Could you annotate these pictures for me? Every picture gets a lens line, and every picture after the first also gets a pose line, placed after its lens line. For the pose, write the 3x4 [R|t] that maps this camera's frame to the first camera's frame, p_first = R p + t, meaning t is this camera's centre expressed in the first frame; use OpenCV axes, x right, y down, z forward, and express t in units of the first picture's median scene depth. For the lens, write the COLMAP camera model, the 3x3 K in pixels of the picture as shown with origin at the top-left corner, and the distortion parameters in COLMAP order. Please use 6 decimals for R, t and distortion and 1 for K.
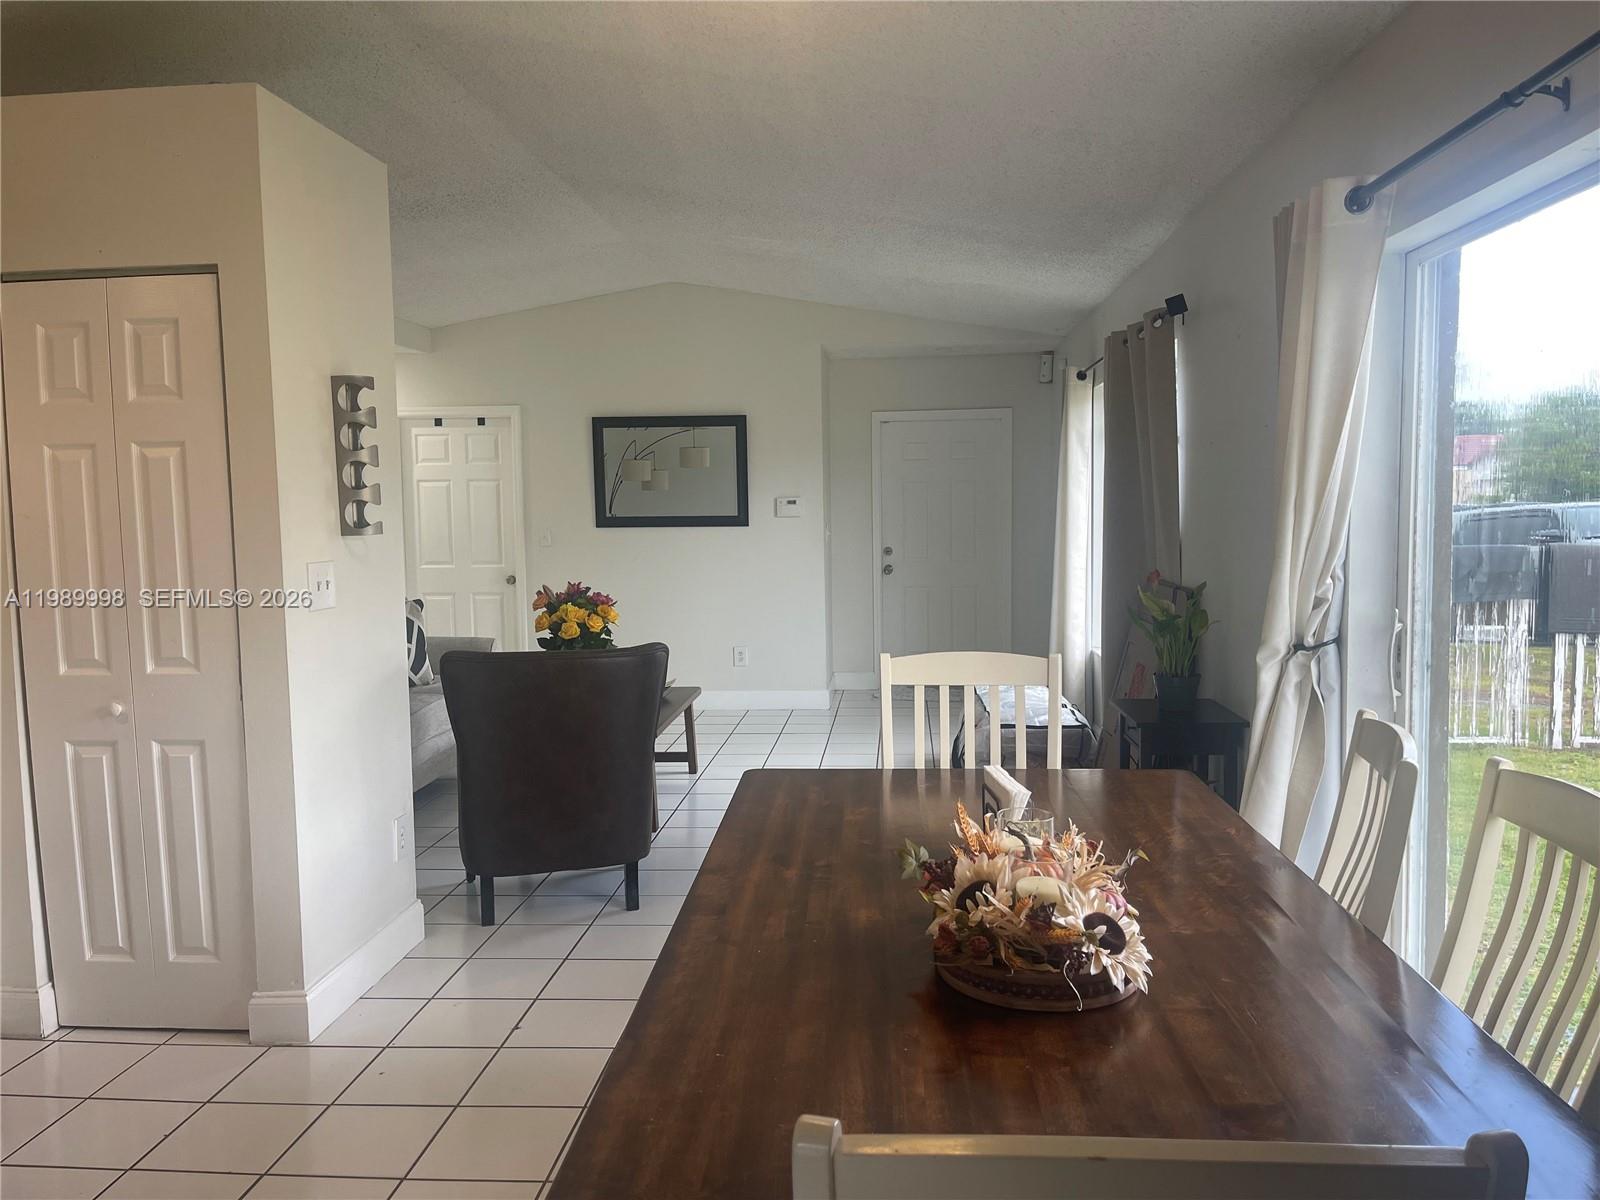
lens RADIAL K [[1207.2, 0, 800.0], [0, 1207.2, 600.0], [0, 0, 1]] dist [0.083267, -0.116725]
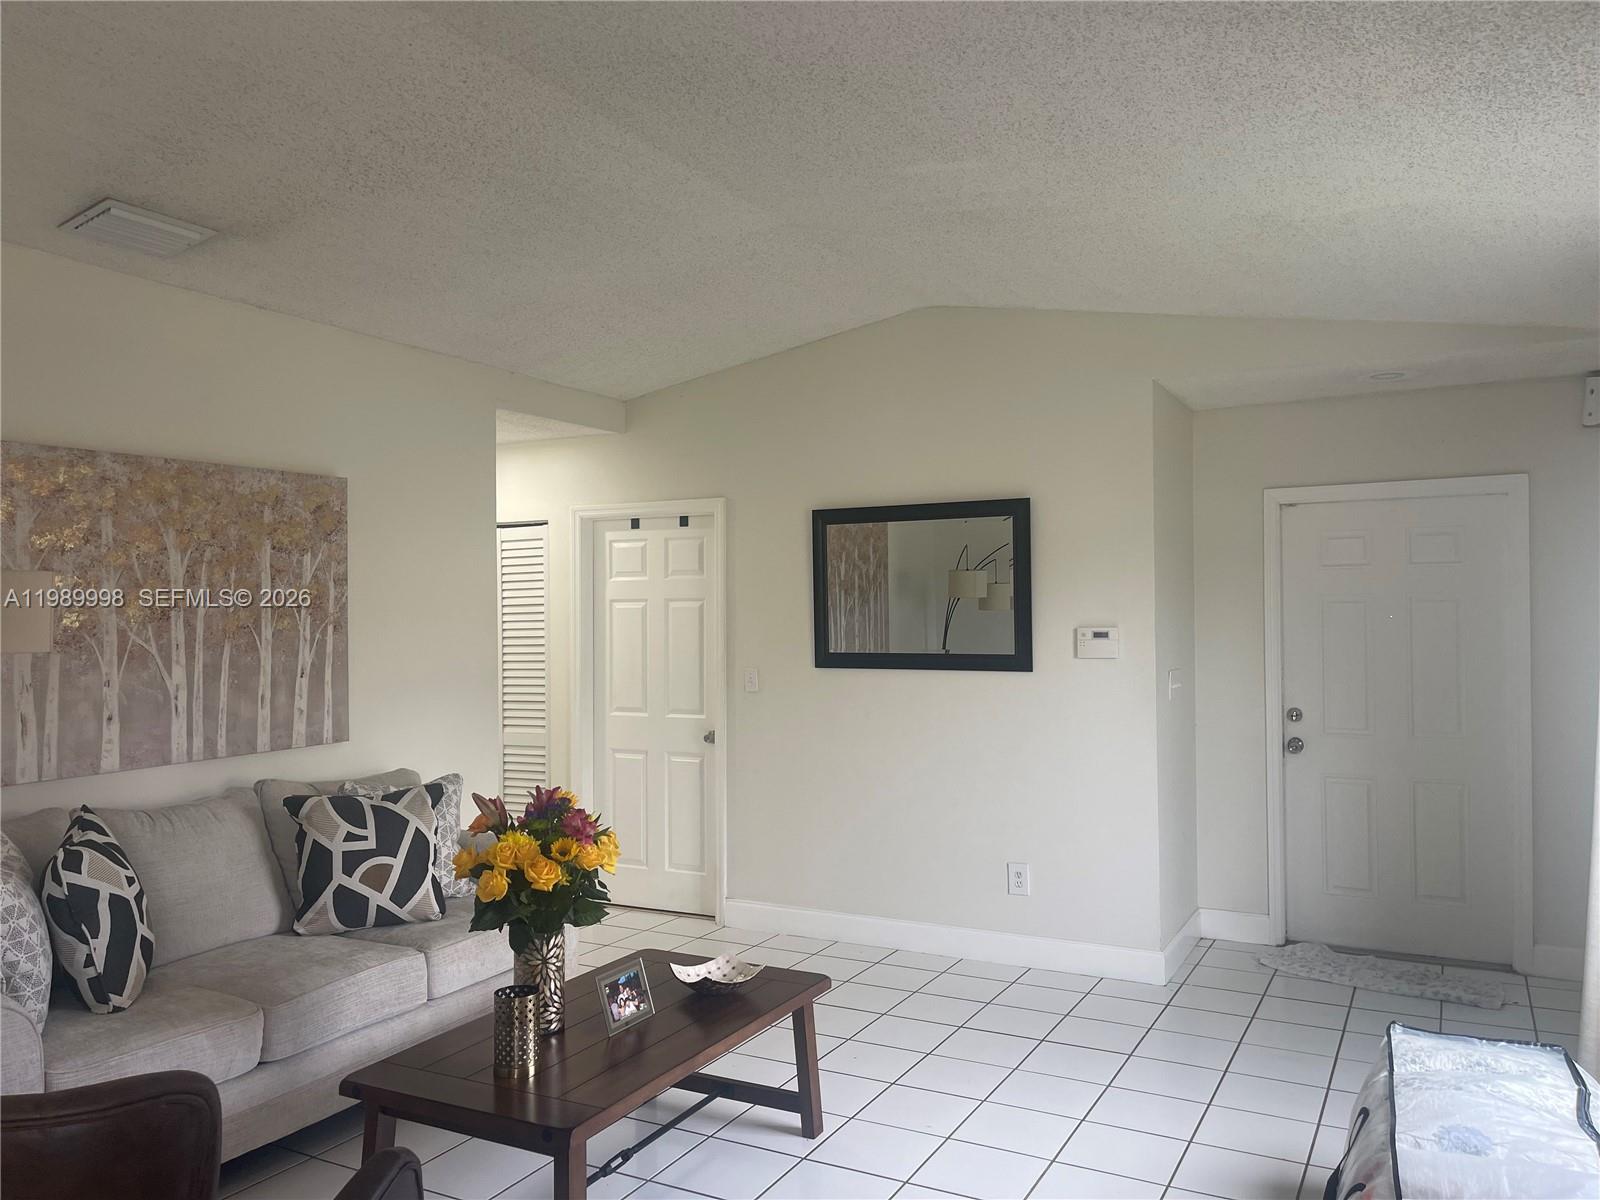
lens RADIAL K [[1207.2, 0, 800.0], [0, 1207.2, 600.0], [0, 0, 1]] dist [0.083267, -0.116725]
pose [[0.914122, 0.000817, -0.405439, 0.103333], [-0.038224, 0.995718, -0.084174, -0.040075], [0.403634, 0.092443, 0.910239, 0.366629]]
